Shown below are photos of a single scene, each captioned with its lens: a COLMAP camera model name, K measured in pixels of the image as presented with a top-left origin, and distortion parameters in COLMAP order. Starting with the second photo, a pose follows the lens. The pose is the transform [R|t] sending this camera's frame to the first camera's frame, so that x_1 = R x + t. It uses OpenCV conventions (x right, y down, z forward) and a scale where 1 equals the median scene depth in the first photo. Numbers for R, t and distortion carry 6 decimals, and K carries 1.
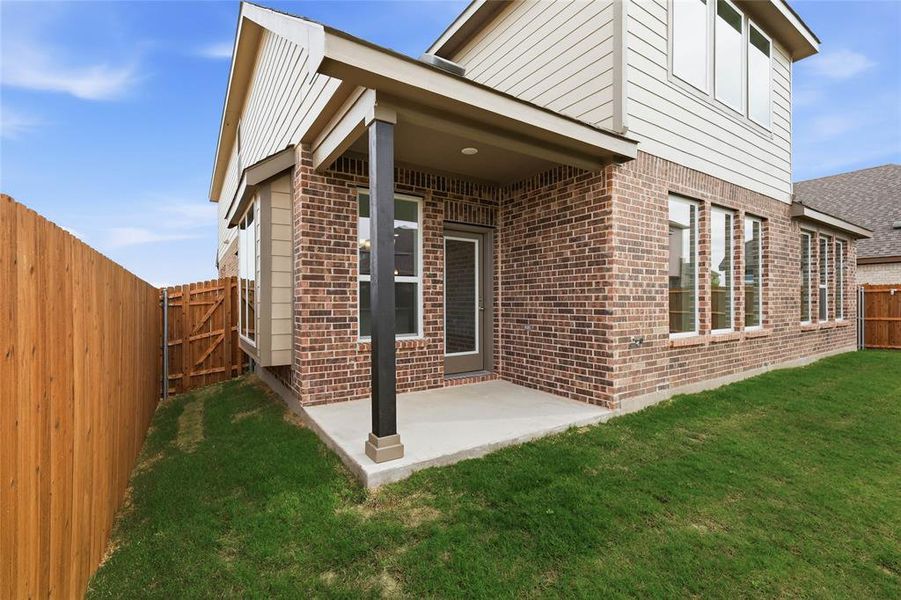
lens RADIAL K [[396.8, 0, 447.5], [0, 396.8, 299.2], [0, 0, 1]] dist [-0.000690, 0.000340]
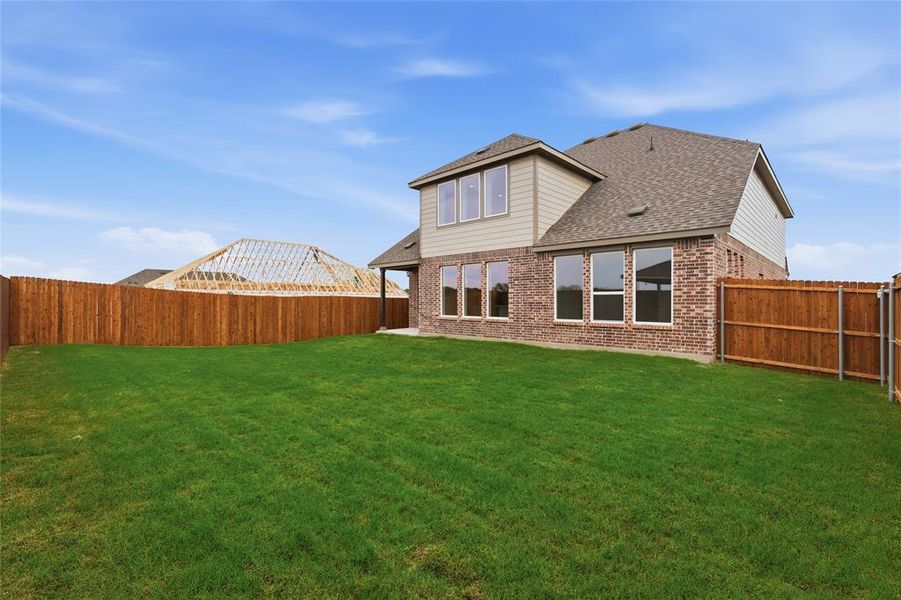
lens RADIAL K [[396.8, 0, 453.1], [0, 396.8, 302.3], [0, 0, 1]] dist [-0.000690, 0.000340]
pose [[0.221577, 0.006550, -0.975121, 3.689738], [0.004550, 0.999960, 0.007751, -0.029722], [0.975132, -0.006154, 0.221538, 0.479354]]
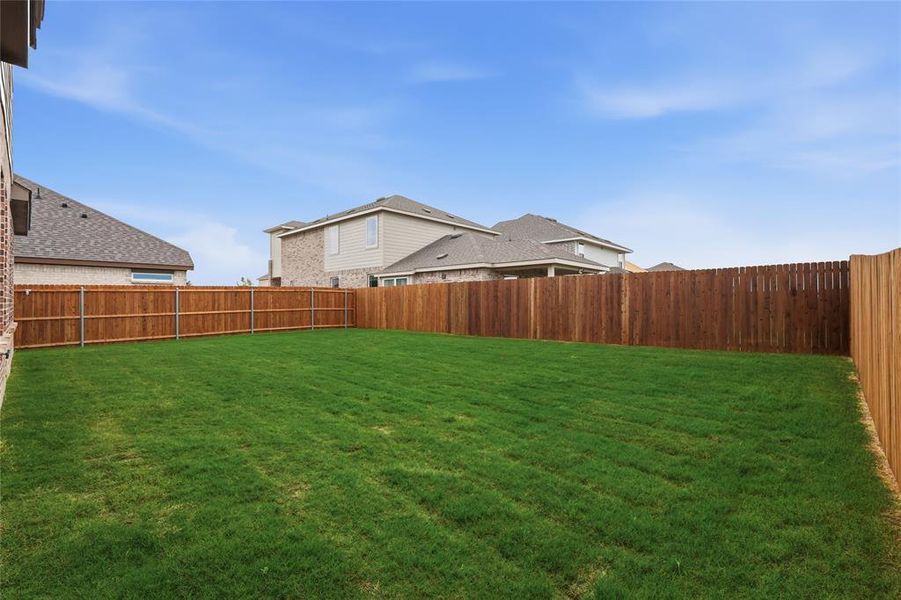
lens RADIAL K [[396.8, 0, 451.2], [0, 396.8, 294.5], [0, 0, 1]] dist [-0.000690, 0.000340]
pose [[-0.242568, 0.021460, 0.969897, -0.295563], [-0.001767, 0.999744, -0.022562, 0.020322], [-0.970133, -0.007186, -0.242468, 0.449873]]
